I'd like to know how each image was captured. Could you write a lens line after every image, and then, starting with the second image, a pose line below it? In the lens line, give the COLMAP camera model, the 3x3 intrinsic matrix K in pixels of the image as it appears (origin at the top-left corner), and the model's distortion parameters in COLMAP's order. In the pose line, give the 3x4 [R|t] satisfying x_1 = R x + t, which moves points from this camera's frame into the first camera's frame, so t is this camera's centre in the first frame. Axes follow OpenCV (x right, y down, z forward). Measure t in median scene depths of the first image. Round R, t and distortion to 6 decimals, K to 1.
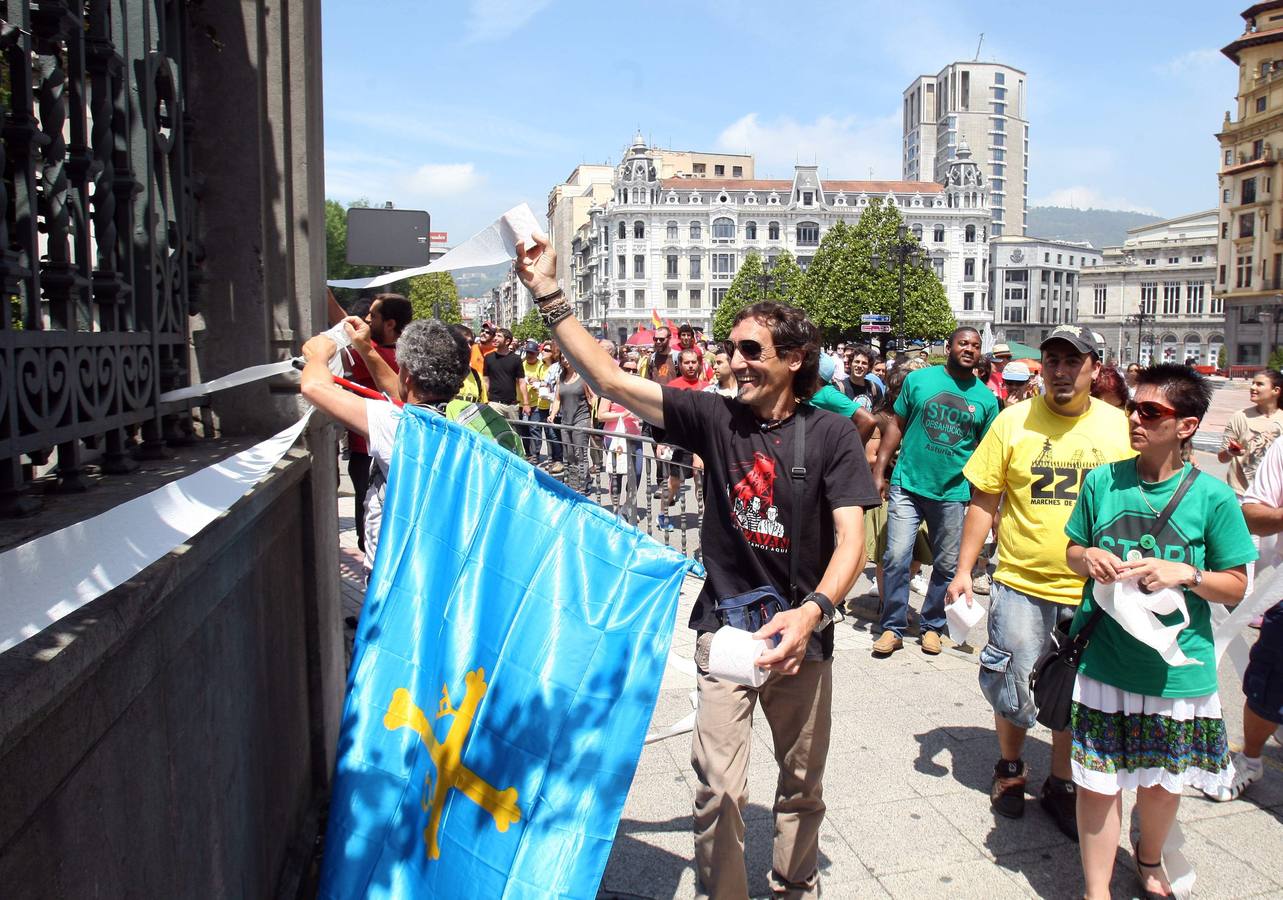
lens RADIAL K [[989.3, 0, 641.5], [0, 989.3, 450.0], [0, 0, 1]] dist [-0.108284, 0.064473]
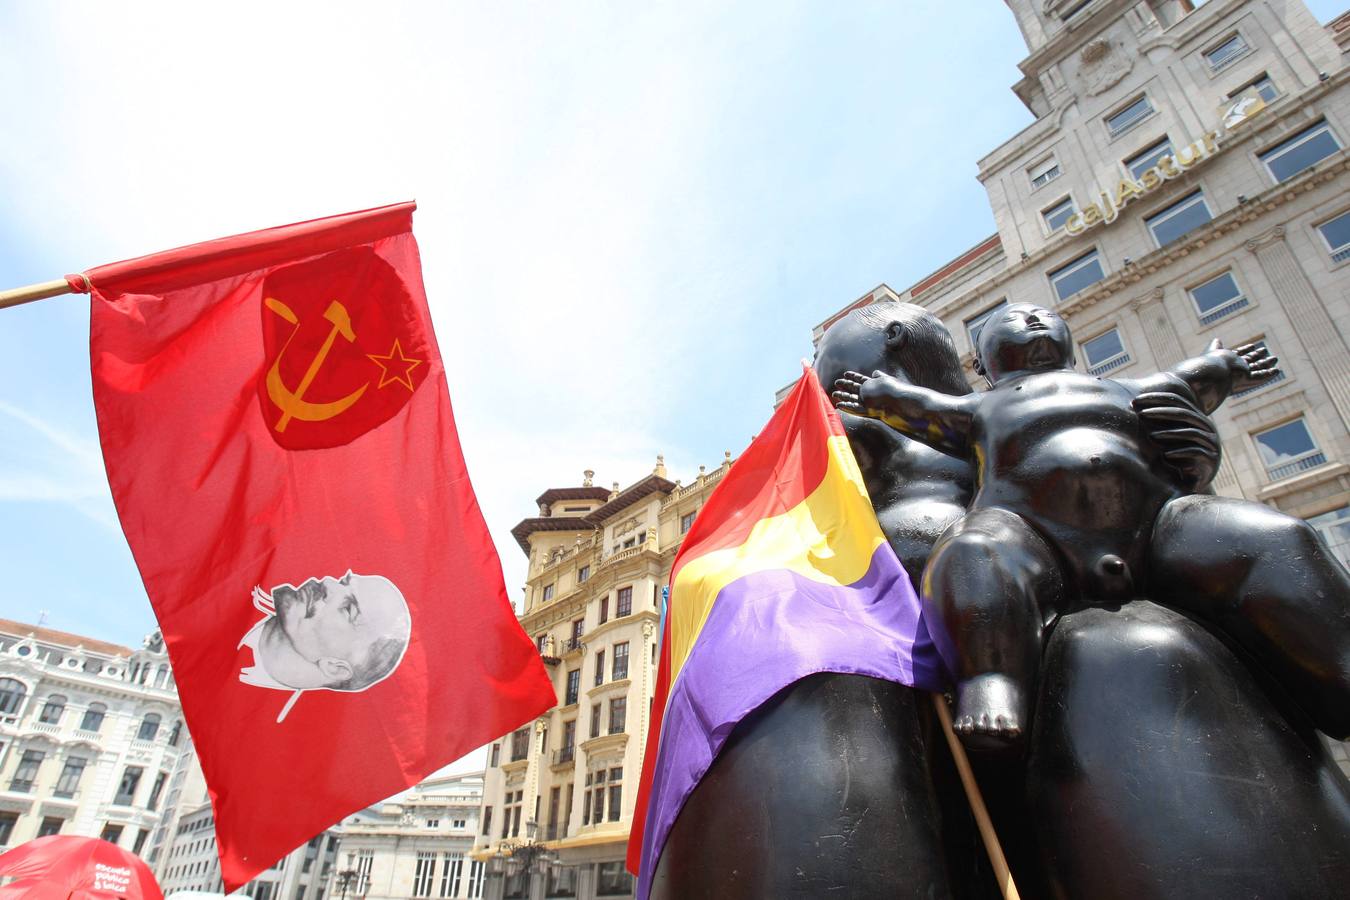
lens RADIAL K [[811.4, 0, 668.1], [0, 811.4, 457.9], [0, 0, 1]] dist [-0.081011, 0.037483]
pose [[0.796573, 0.345688, 0.495955, 0.263986], [0.040831, 0.787743, -0.614650, -0.026345], [-0.603162, 0.509864, 0.613380, 0.345316]]
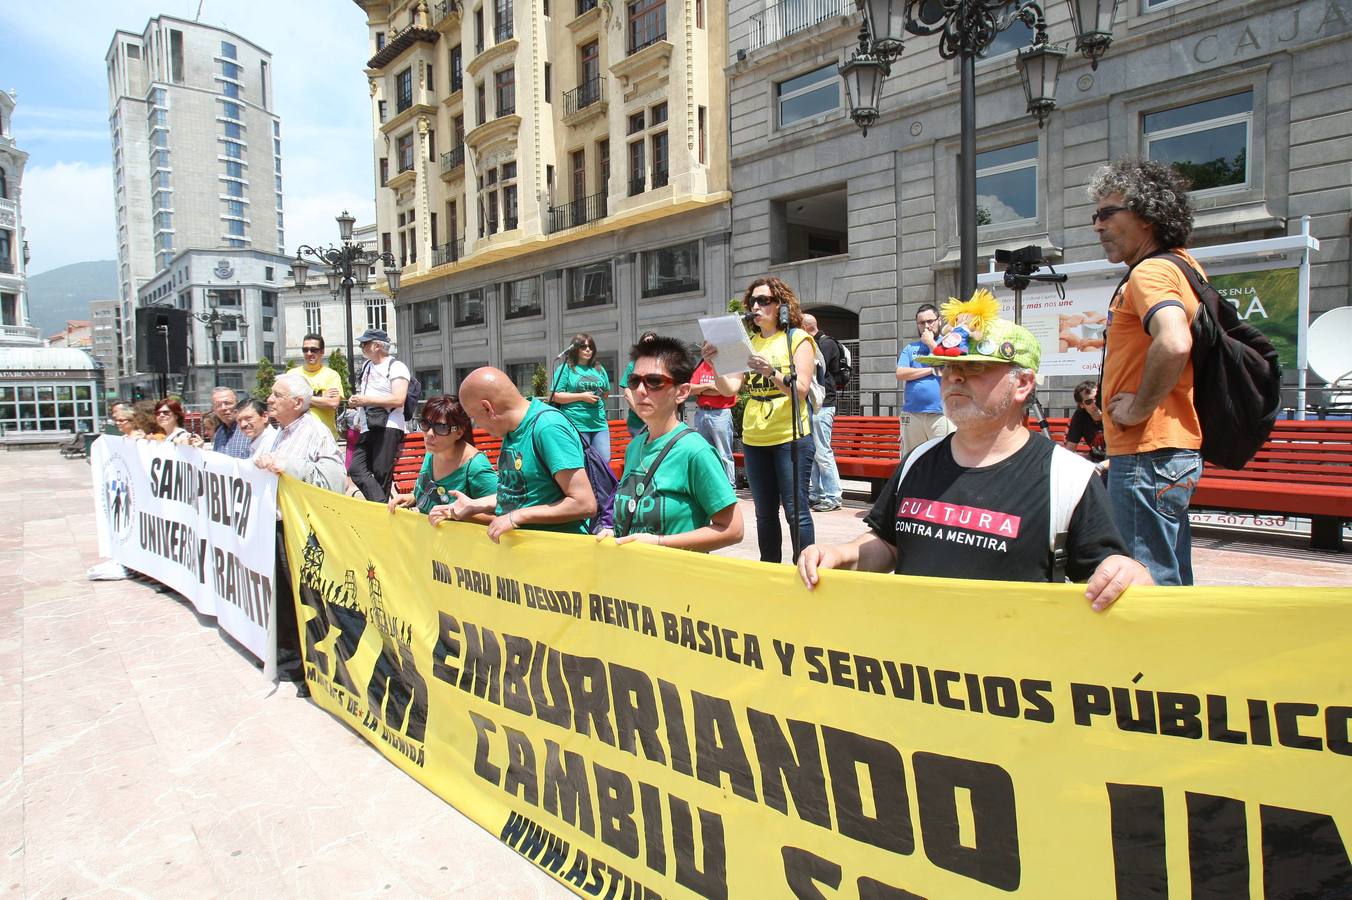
lens RADIAL K [[815.9, 0, 670.7], [0, 815.9, 457.2], [0, 0, 1]] dist [-0.086896, 0.046711]
pose [[0.806473, -0.058978, 0.588322, 0.352786], [0.084341, 0.996313, -0.015737, -0.030508], [-0.585224, 0.062311, 0.808474, 0.406187]]
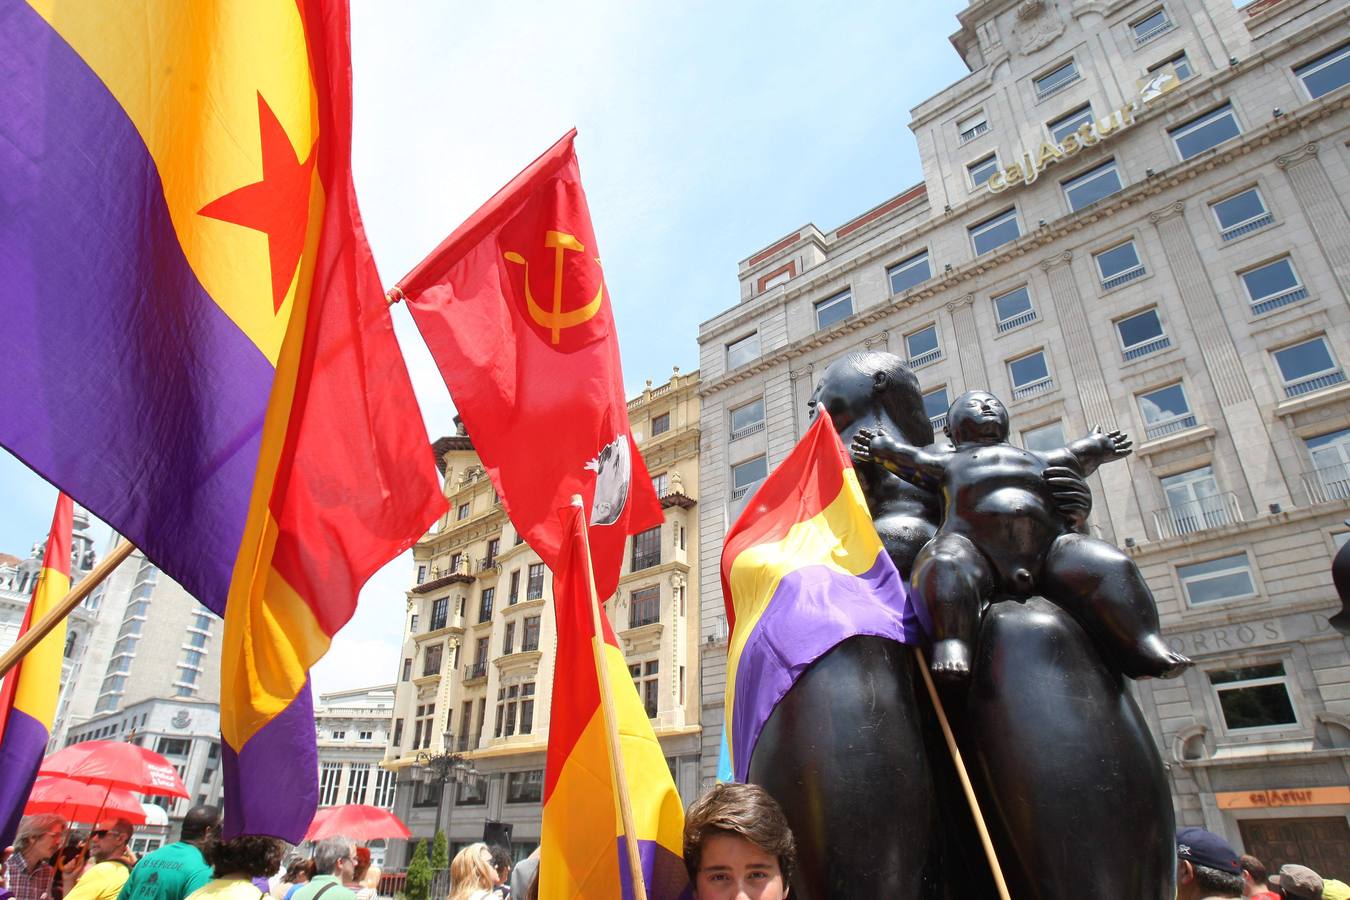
lens RADIAL K [[814.7, 0, 669.7], [0, 814.7, 457.2], [0, 0, 1]] dist [-0.086896, 0.046711]
pose [[0.719473, 0.328402, 0.611973, 0.255301], [0.066353, 0.844612, -0.531251, -0.024318], [-0.691344, 0.422827, 0.585885, 0.342231]]
